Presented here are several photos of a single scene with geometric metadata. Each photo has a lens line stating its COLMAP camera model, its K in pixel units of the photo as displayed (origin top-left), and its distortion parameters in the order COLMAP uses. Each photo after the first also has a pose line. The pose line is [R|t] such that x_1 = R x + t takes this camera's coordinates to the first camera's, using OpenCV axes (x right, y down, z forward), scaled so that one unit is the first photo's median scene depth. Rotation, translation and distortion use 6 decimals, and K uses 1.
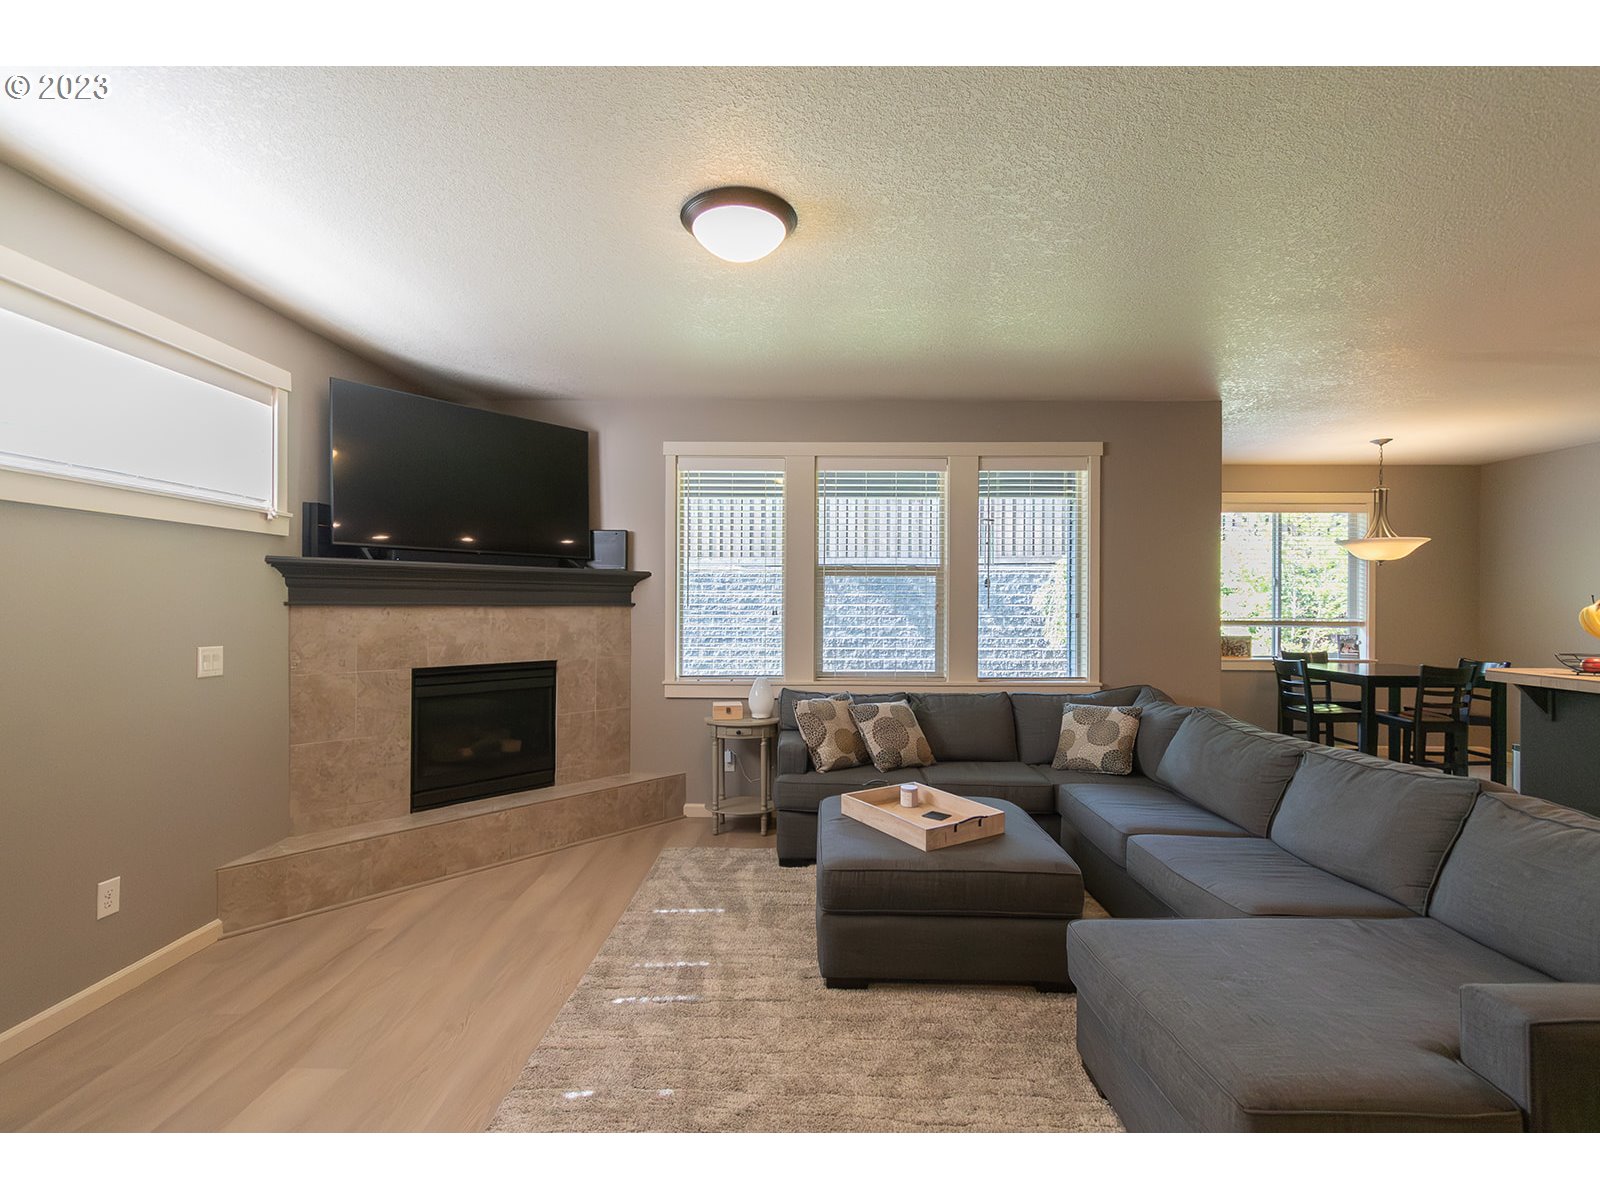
lens RADIAL K [[712.4, 0, 800.0], [0, 712.4, 600.0], [0, 0, 1]] dist [0.000313, -0.000494]
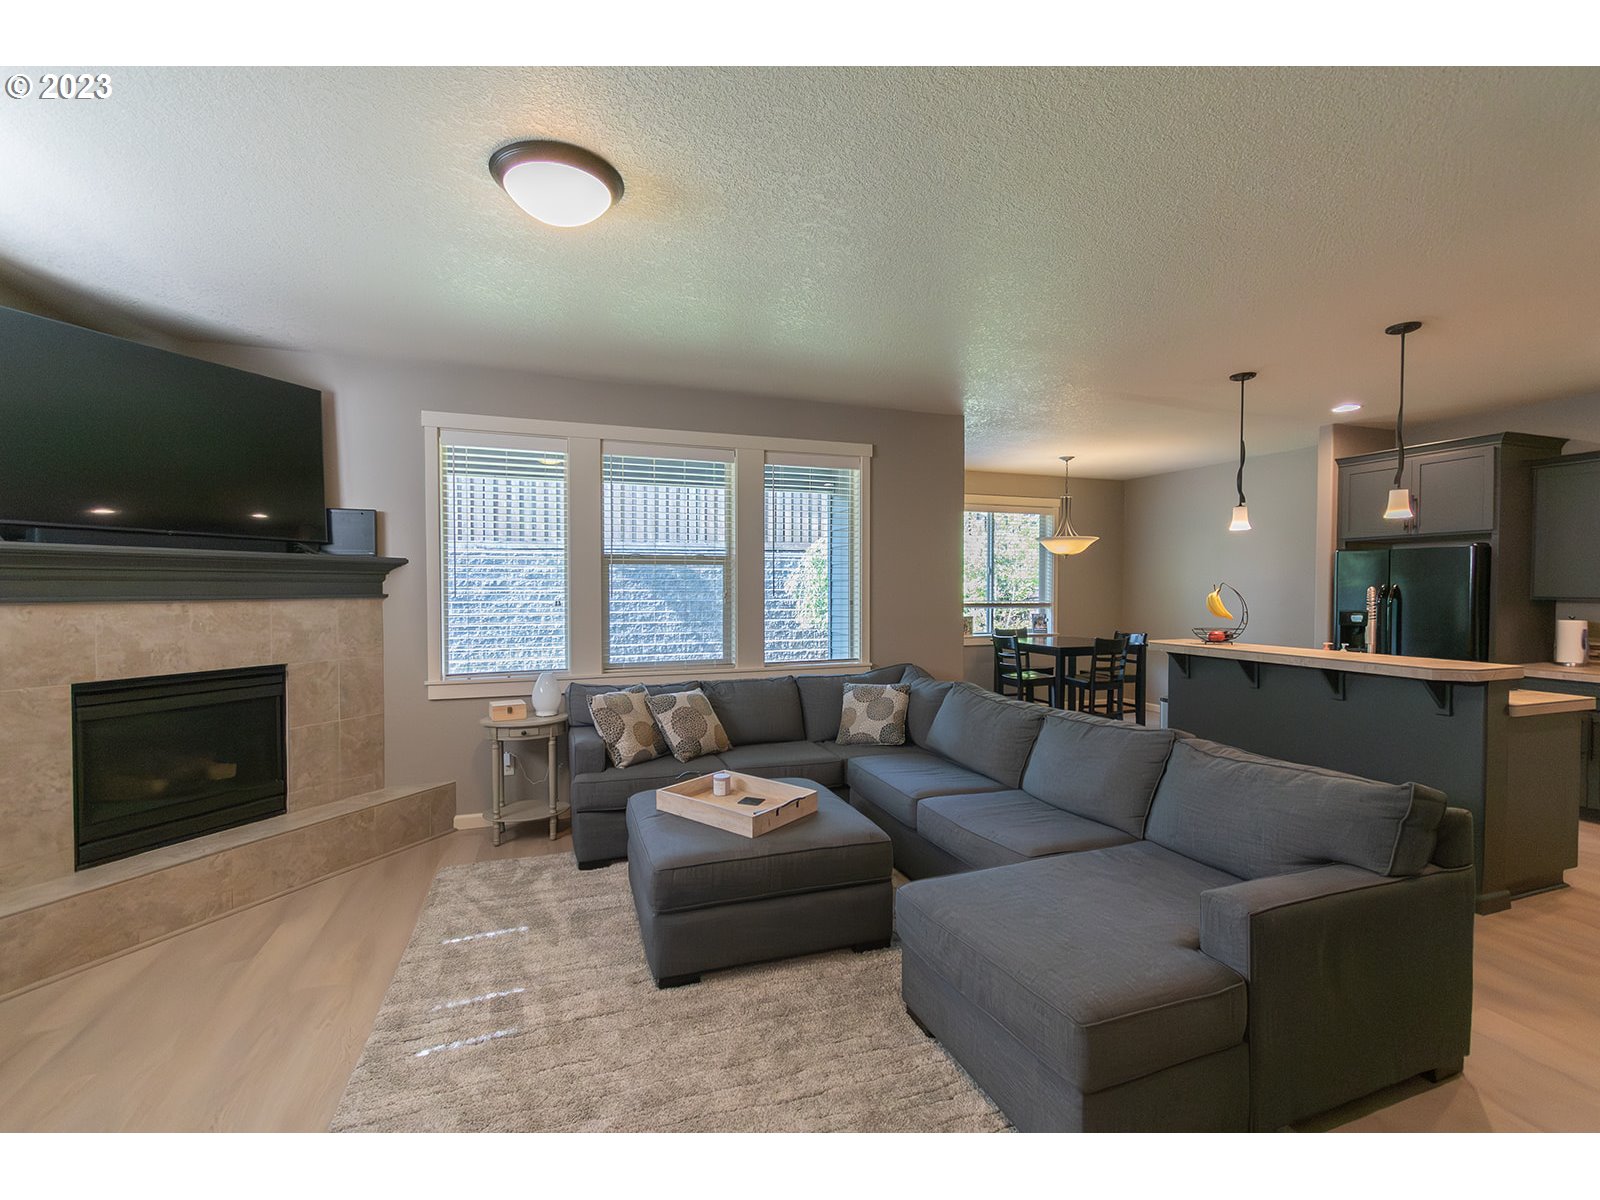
lens RADIAL K [[699.8, 0, 800.0], [0, 699.8, 600.0], [0, 0, 1]] dist [-0.000510, -0.000870]
pose [[0.935690, -0.010836, 0.352657, -0.072270], [0.002133, 0.999684, 0.025057, -0.010319], [-0.352817, -0.022694, 0.935417, 0.025058]]
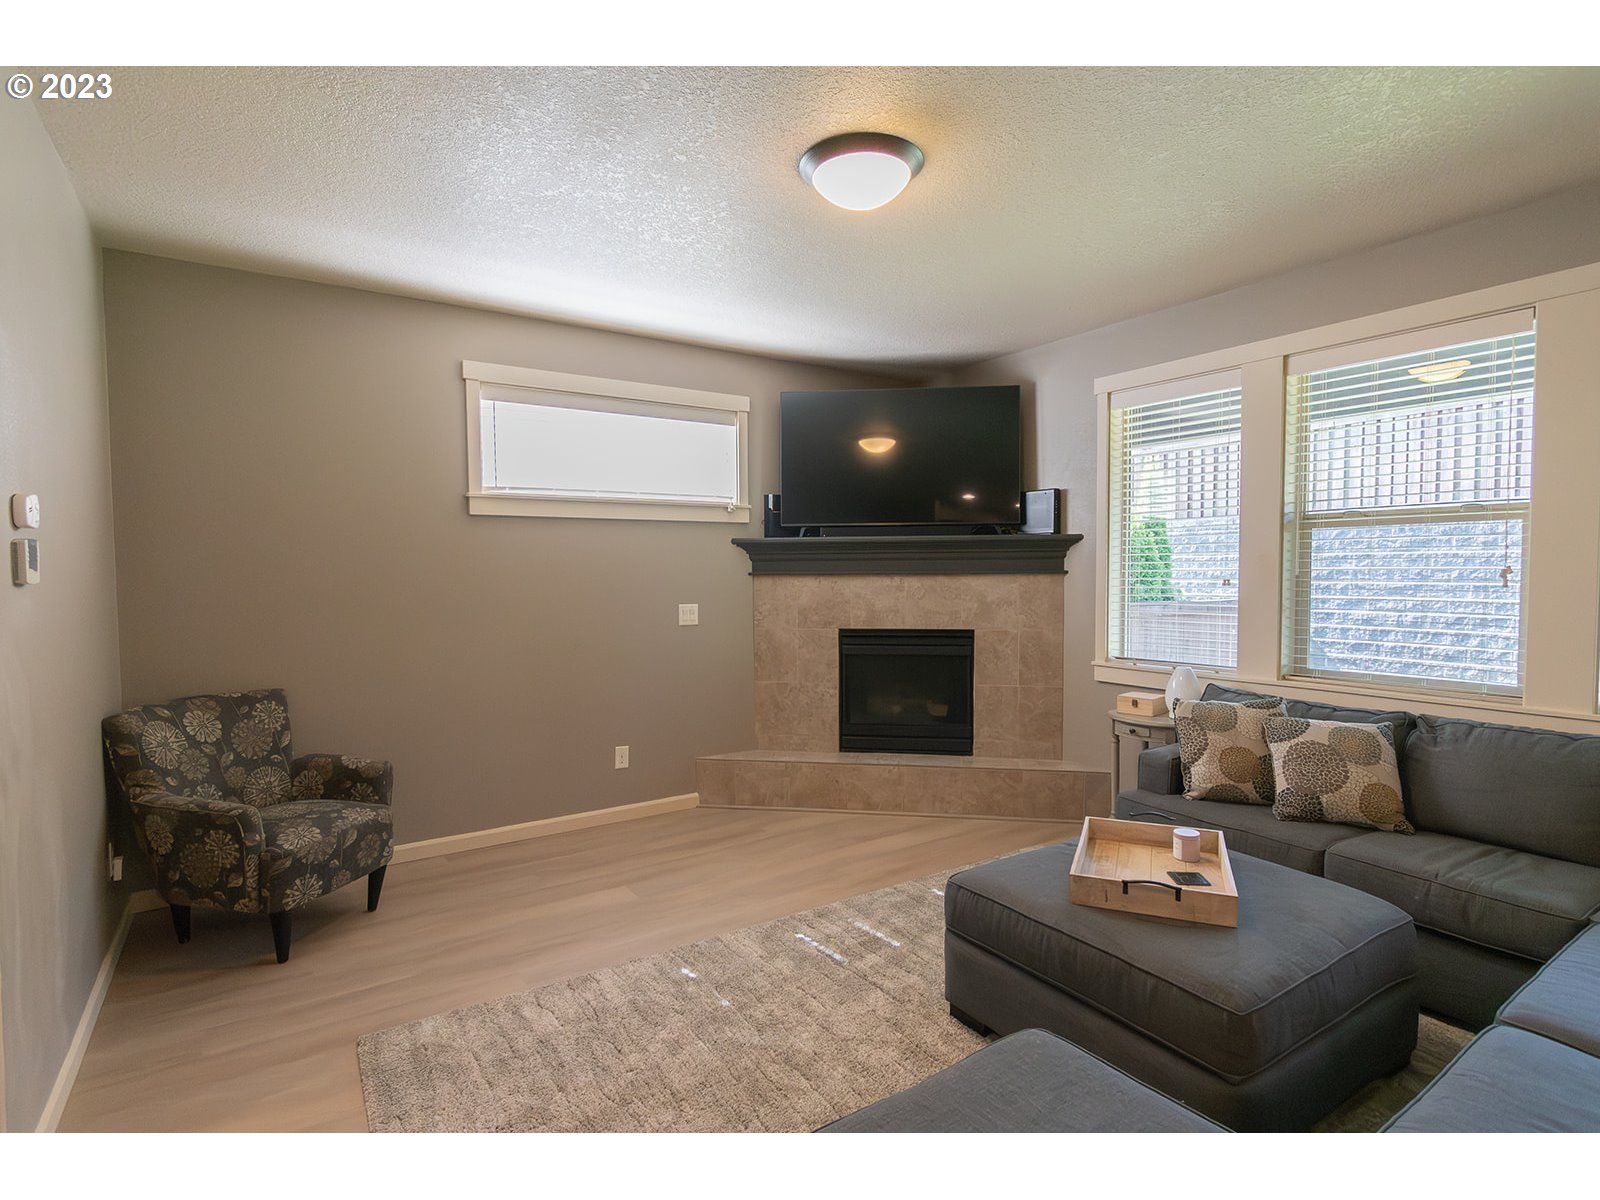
lens RADIAL K [[794.1, 0, 800.0], [0, 794.1, 600.0], [0, 0, 1]] dist [0.000223, -0.000468]
pose [[0.572468, 0.024174, -0.819571, 0.450186], [0.013436, 0.999155, 0.038856, -0.002078], [0.819817, -0.033255, 0.571659, 0.192998]]
